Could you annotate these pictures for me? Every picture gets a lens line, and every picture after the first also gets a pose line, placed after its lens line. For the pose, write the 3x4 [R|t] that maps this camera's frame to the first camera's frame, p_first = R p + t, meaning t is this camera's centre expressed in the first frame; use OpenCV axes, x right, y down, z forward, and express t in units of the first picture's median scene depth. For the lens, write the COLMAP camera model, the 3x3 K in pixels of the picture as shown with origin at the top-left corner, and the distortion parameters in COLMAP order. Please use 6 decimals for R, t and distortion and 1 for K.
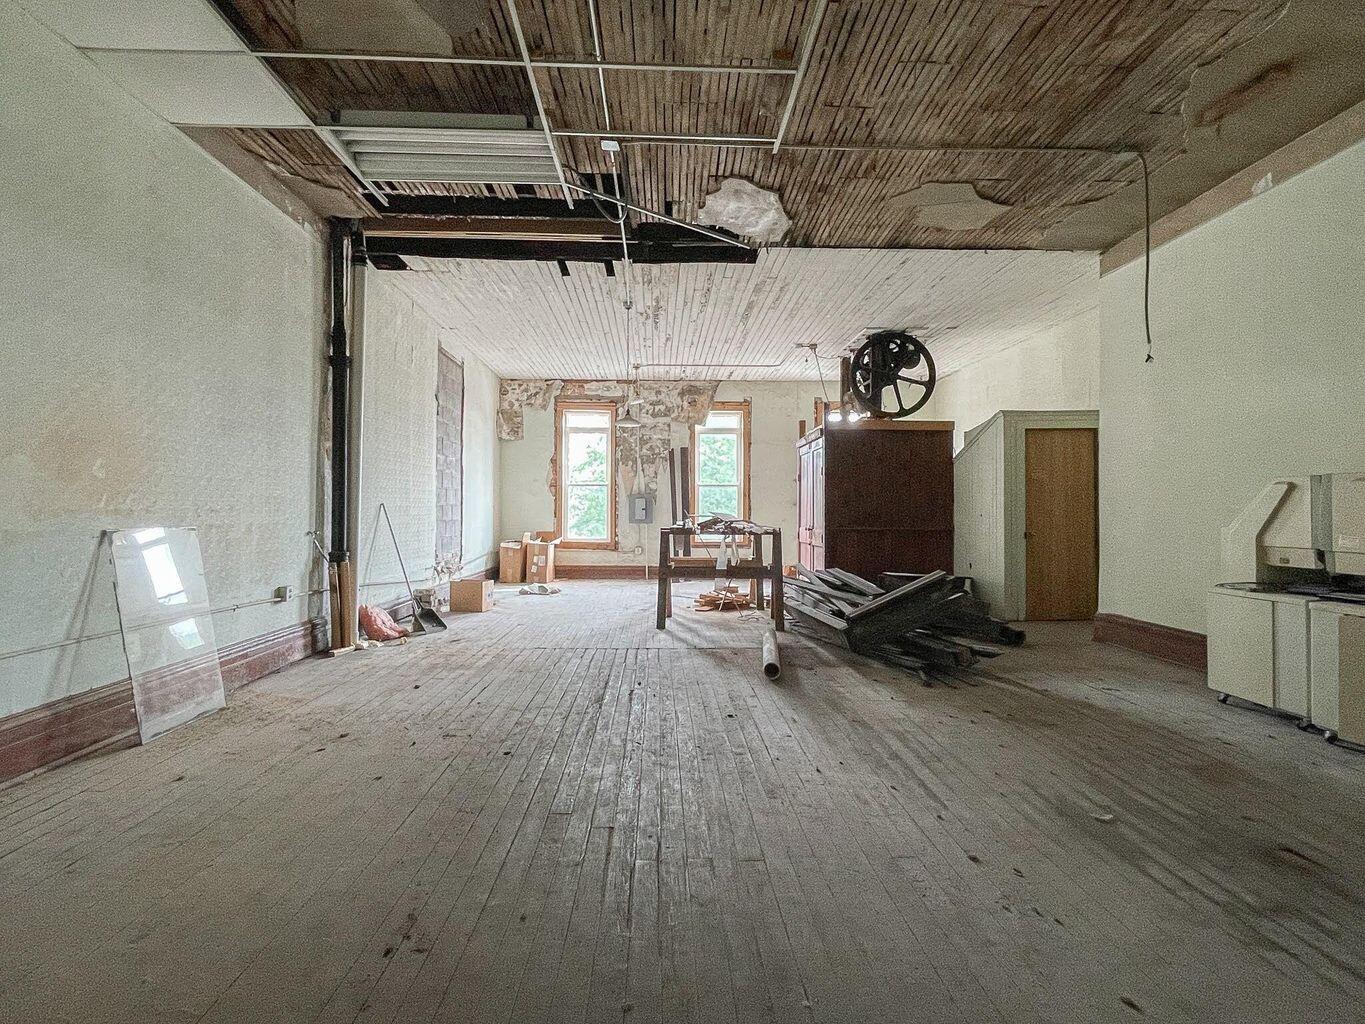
lens RADIAL K [[719.7, 0, 689.1], [0, 719.7, 511.9], [0, 0, 1]] dist [-0.000936, 0.000451]
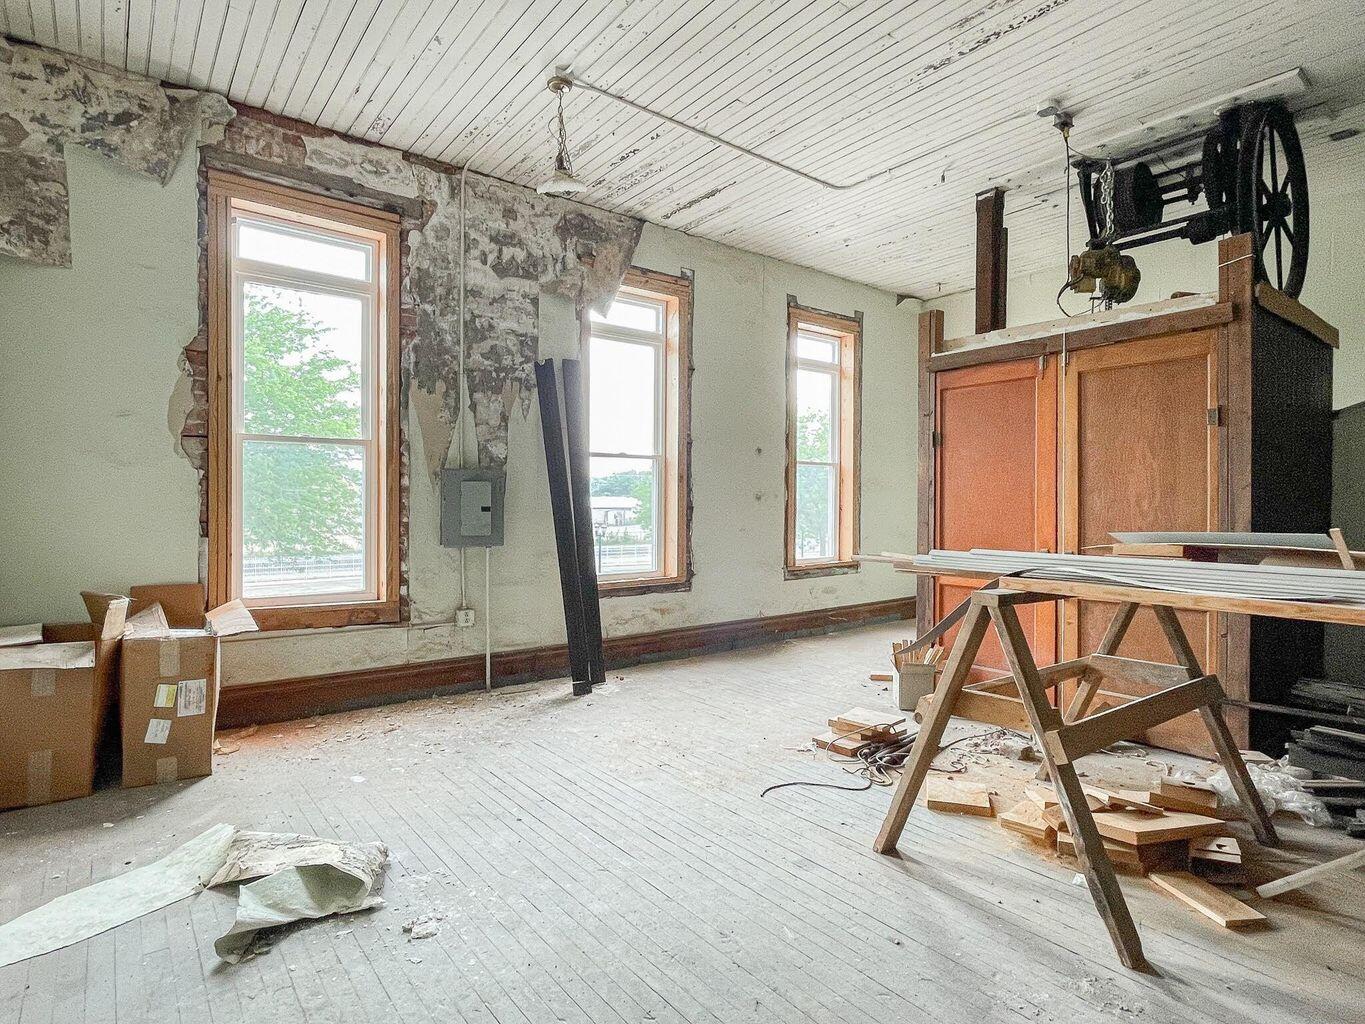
lens RADIAL K [[730.4, 0, 682.5], [0, 730.4, 512.0], [0, 0, 1]] dist [0.001645, 0.000000]
pose [[0.814269, -0.007451, 0.580440, -0.203863], [-0.001667, 0.999883, 0.015174, -0.008372], [-0.580485, -0.013324, 0.814162, 0.628674]]
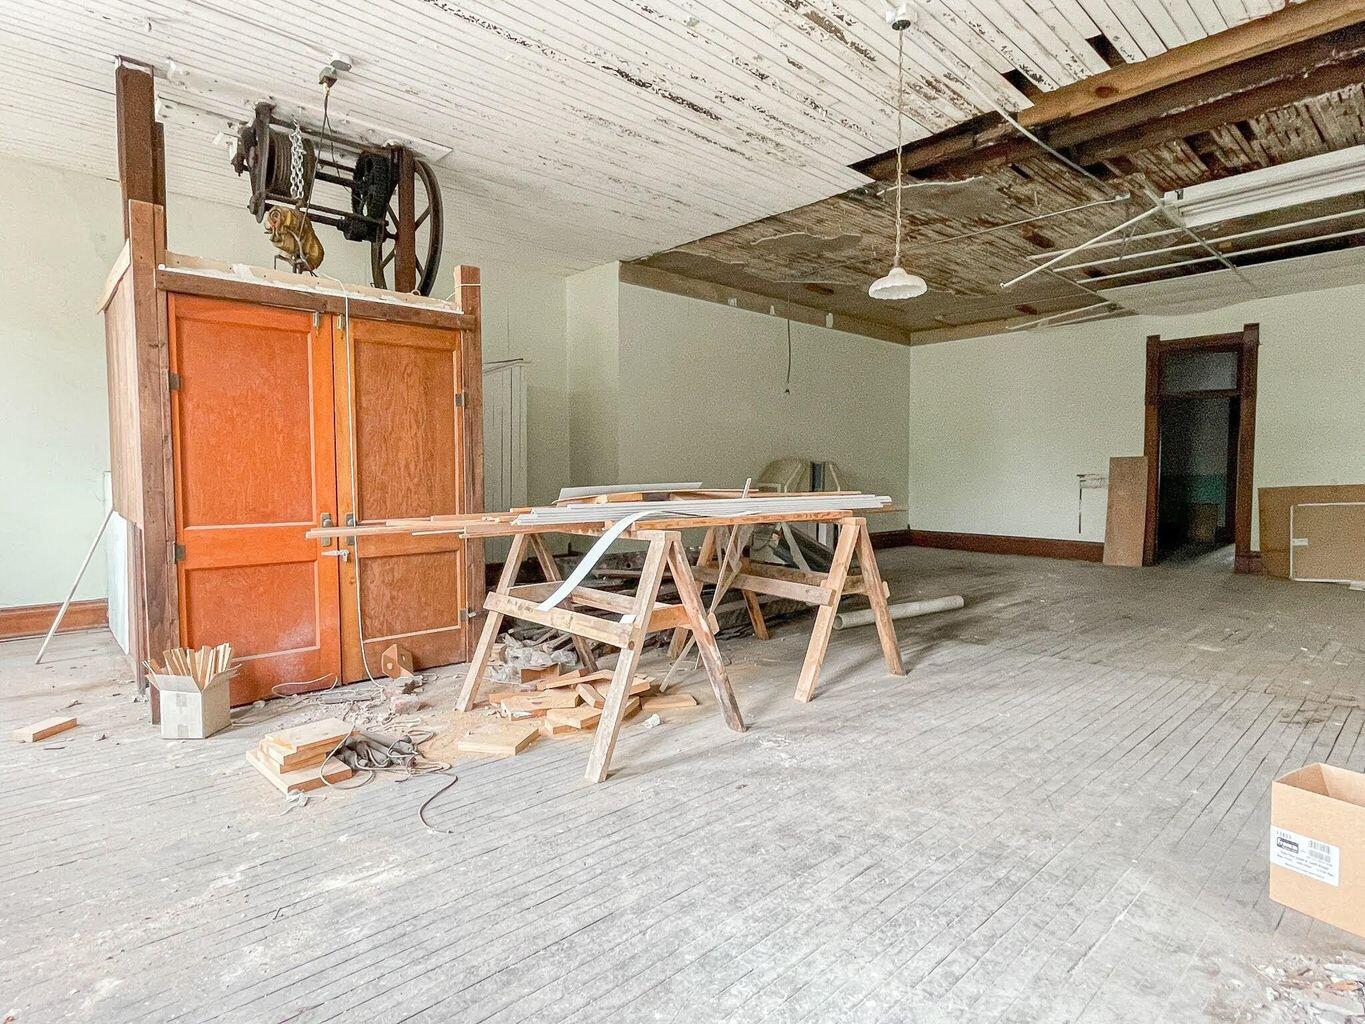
lens RADIAL K [[734.4, 0, 682.5], [0, 734.4, 512.0], [0, 0, 1]] dist [-0.001771, 0.000242]
pose [[-0.644157, -0.042121, 0.763732, -0.229248], [-0.002241, 0.998582, 0.053183, -0.005180], [-0.764890, 0.032547, -0.643338, 0.907893]]
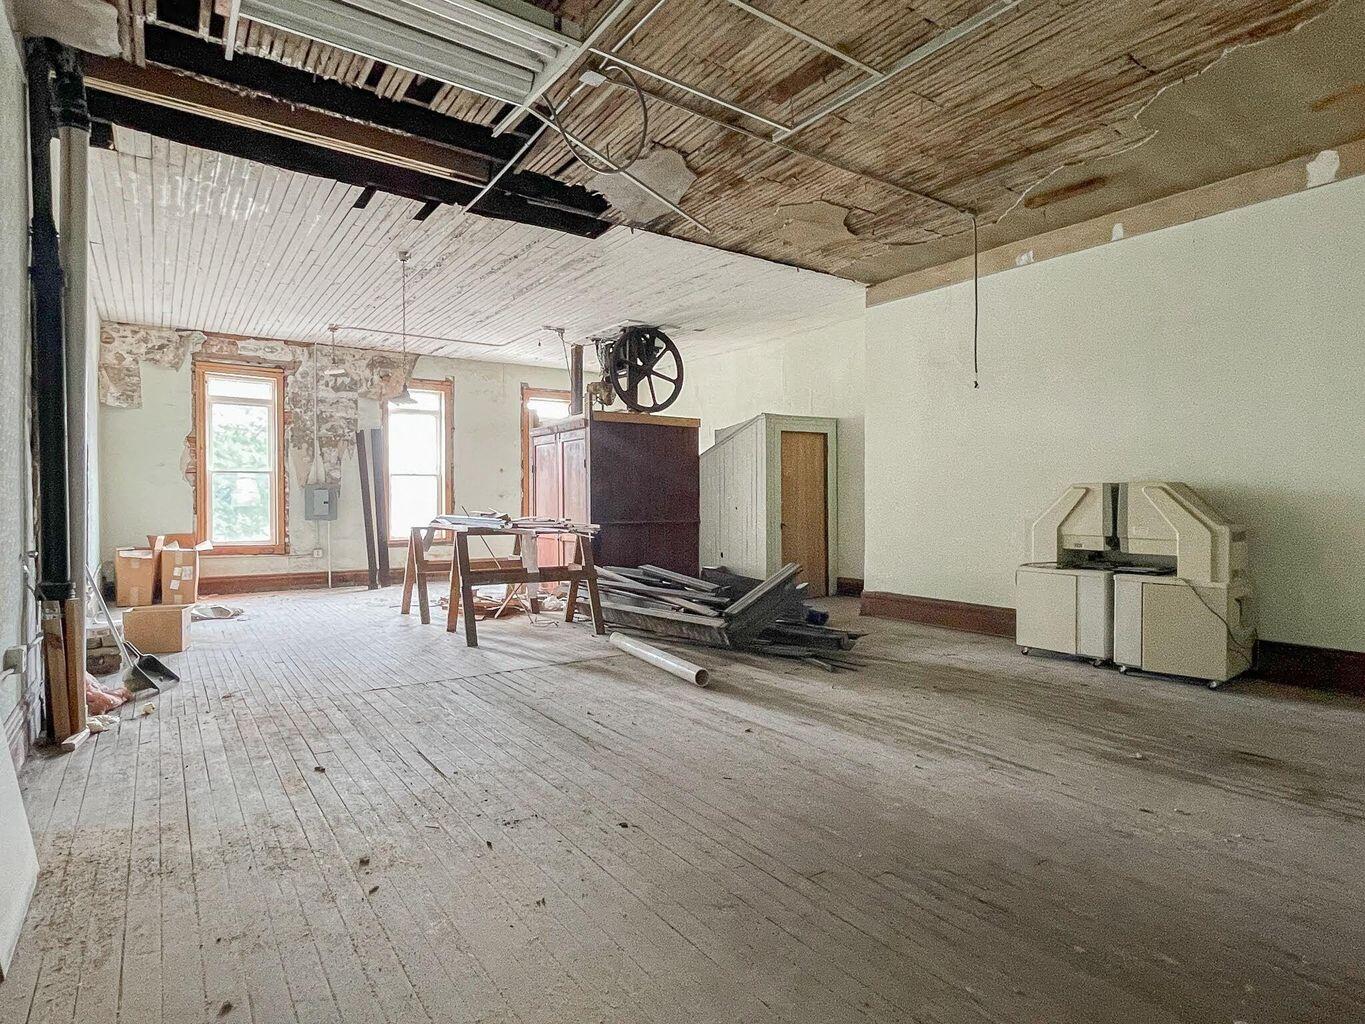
lens RADIAL K [[734.4, 0, 682.5], [0, 734.4, 512.0], [0, 0, 1]] dist [-0.001771, 0.000242]
pose [[0.838340, -0.013847, 0.544972, -0.179354], [0.003882, 0.999804, 0.019432, -0.007888], [-0.545134, -0.014175, 0.838229, 0.080297]]
